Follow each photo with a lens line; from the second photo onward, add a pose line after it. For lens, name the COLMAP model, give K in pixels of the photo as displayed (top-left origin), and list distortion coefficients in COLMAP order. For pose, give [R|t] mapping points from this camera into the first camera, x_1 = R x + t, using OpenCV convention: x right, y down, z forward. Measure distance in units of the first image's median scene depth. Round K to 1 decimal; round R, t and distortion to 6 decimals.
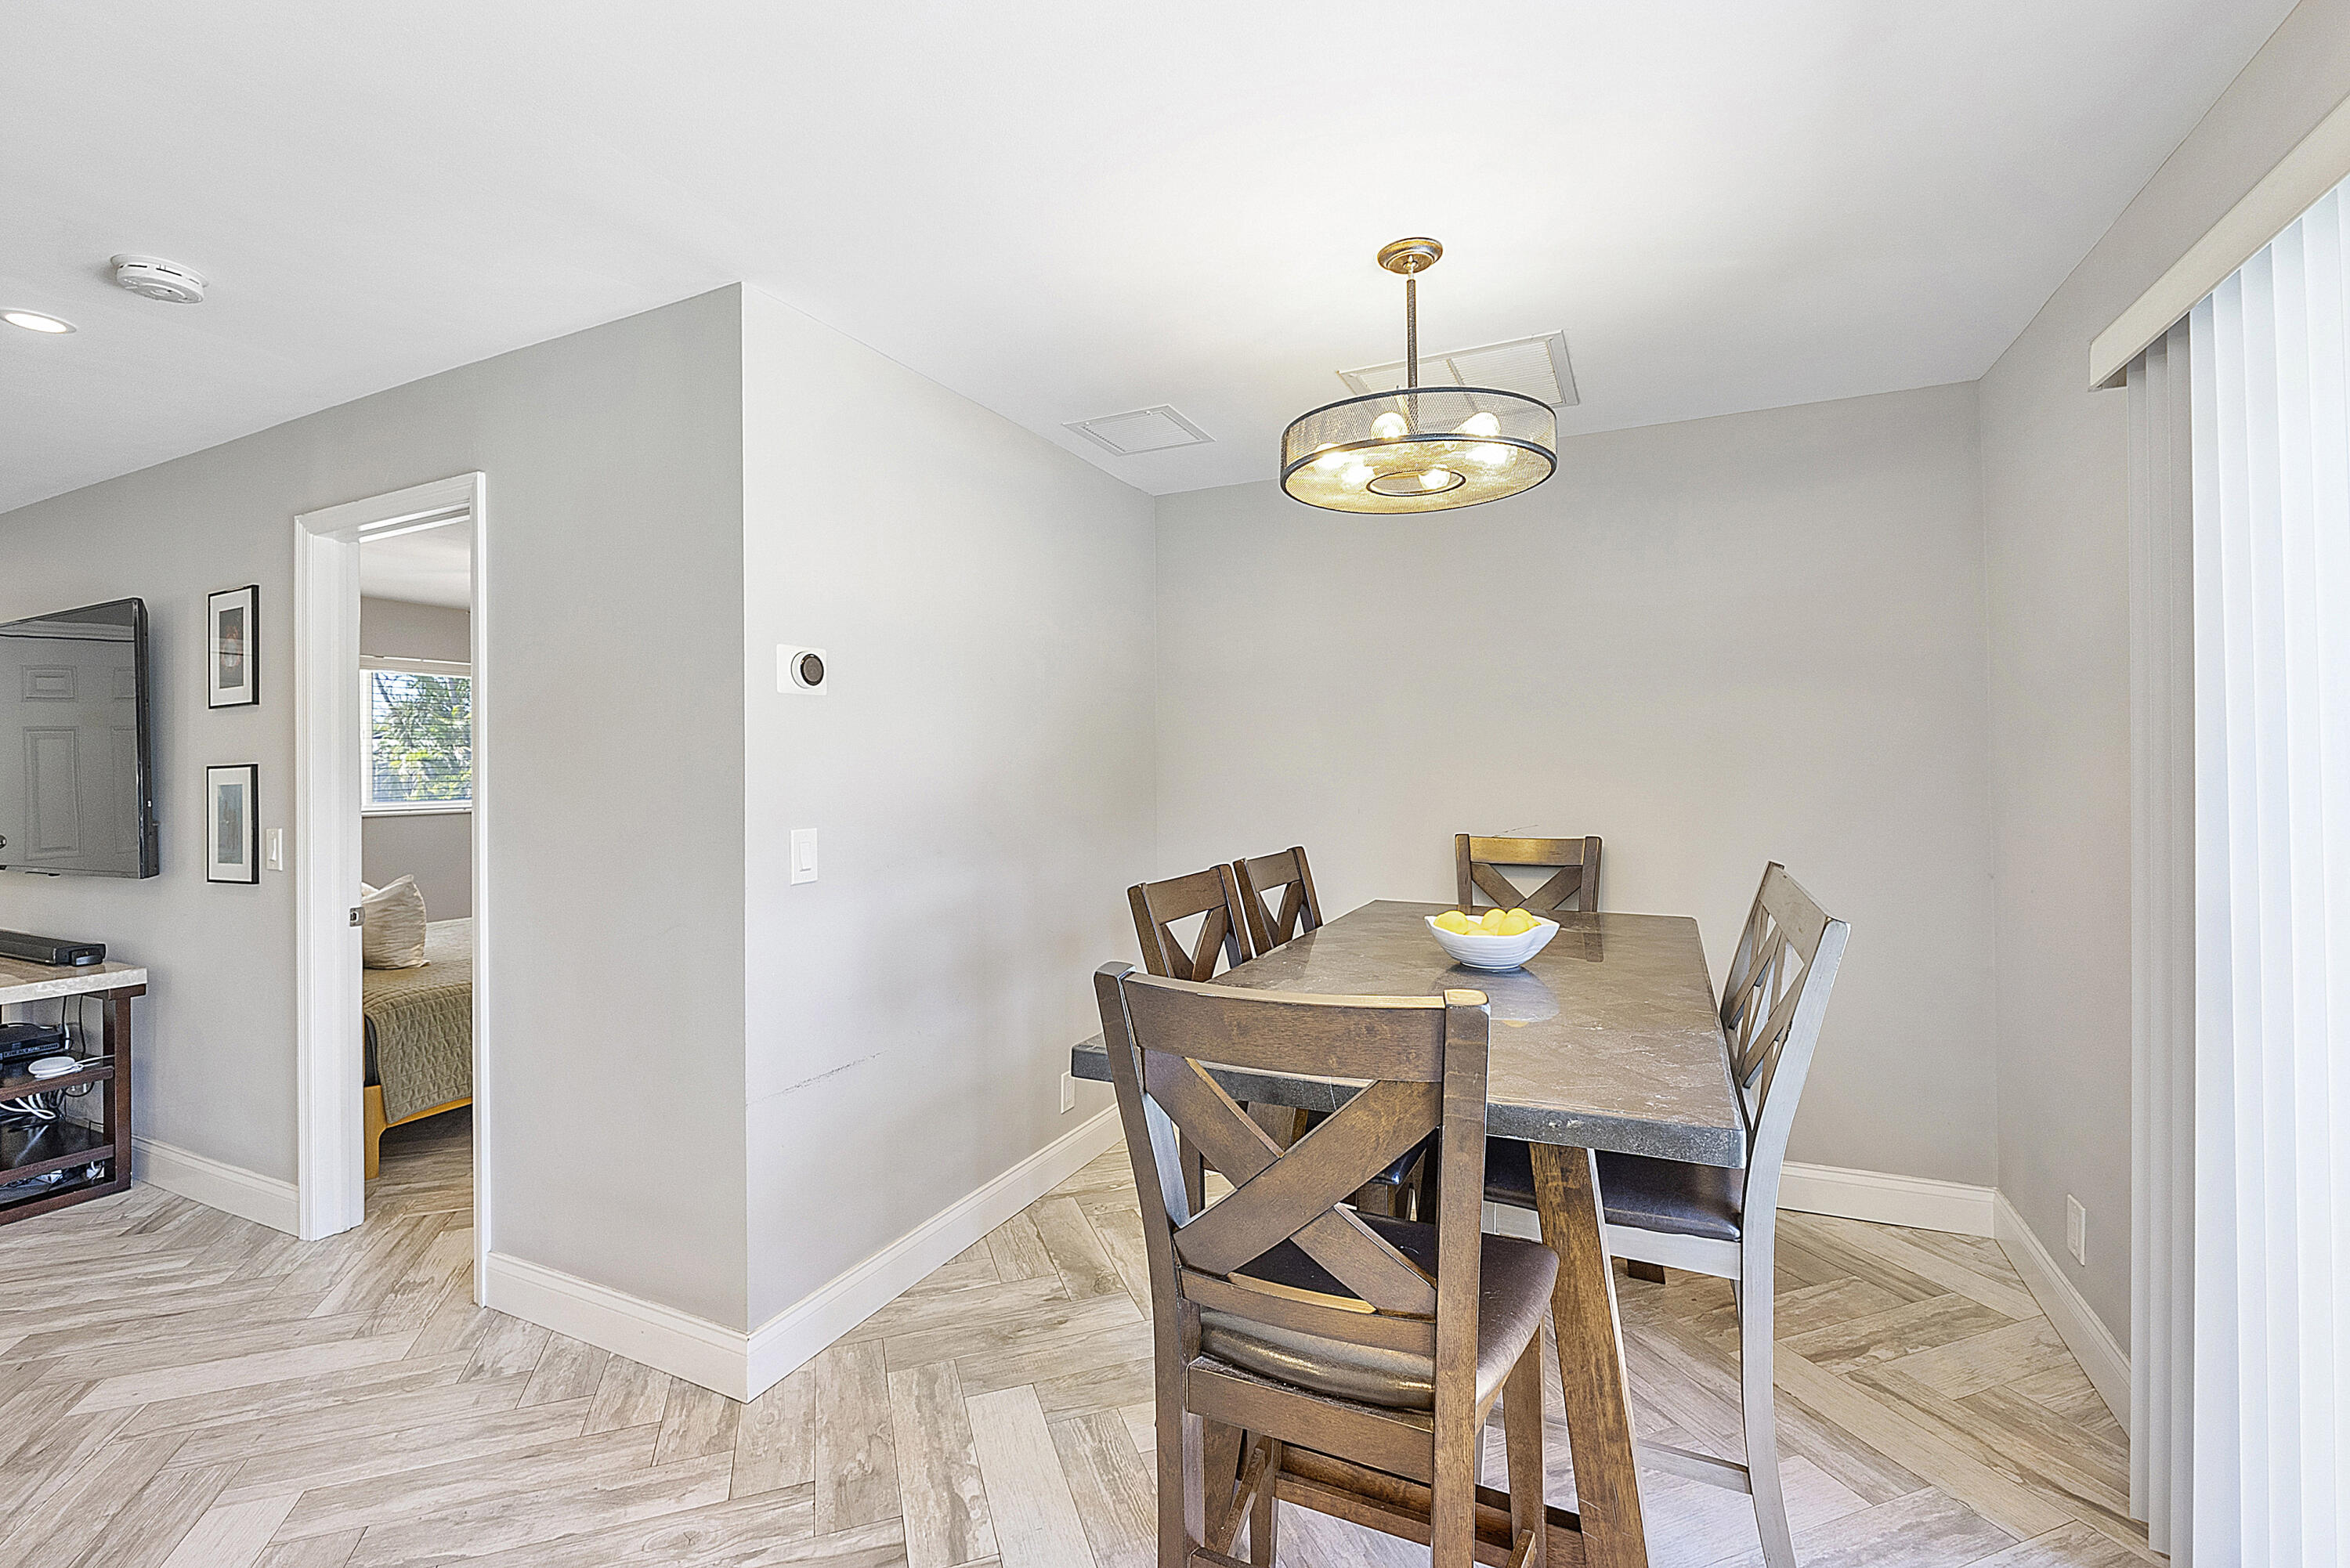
lens RADIAL K [[1006.0, 0, 1169.4], [0, 1006.0, 778.7], [0, 0, 1]] dist [-0.000438, -0.000070]
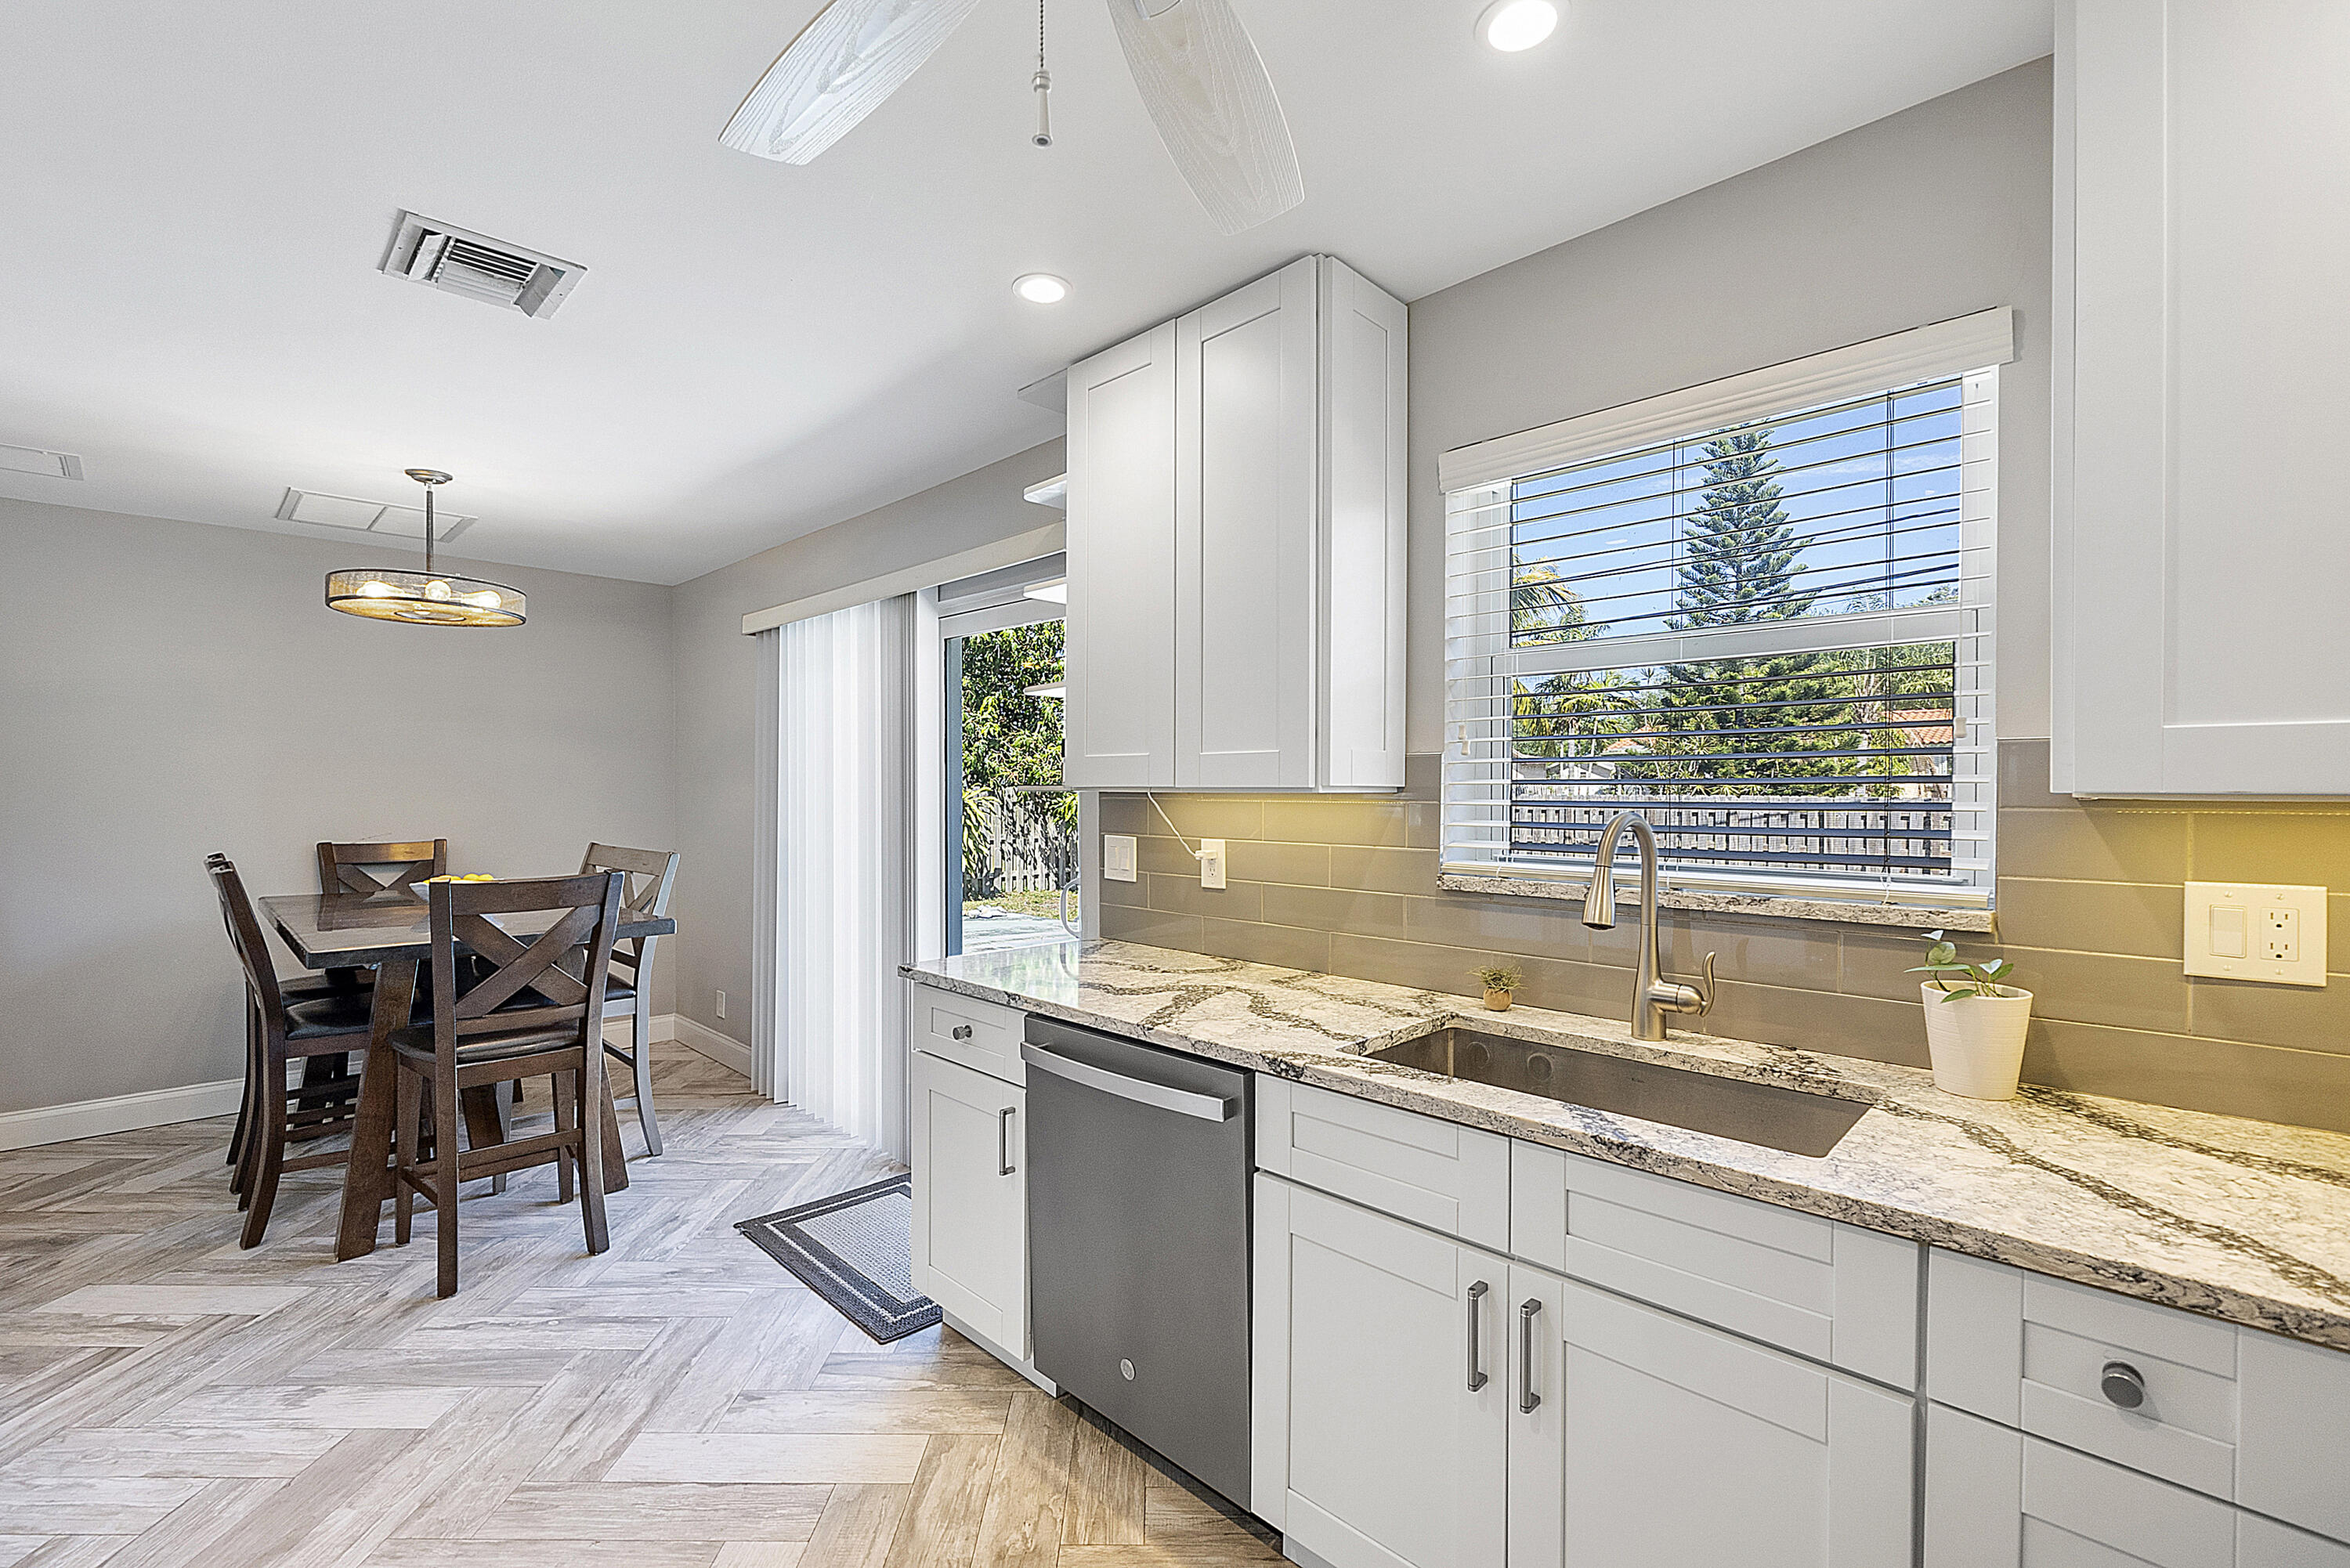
lens RADIAL K [[1006.0, 0, 1169.4], [0, 1006.0, 778.7], [0, 0, 1]] dist [-0.000438, -0.000070]
pose [[0.329191, 0.014669, 0.944150, -0.914426], [-0.003436, 0.999891, -0.014337, -0.001841], [-0.944257, 0.001475, 0.329205, -0.683829]]
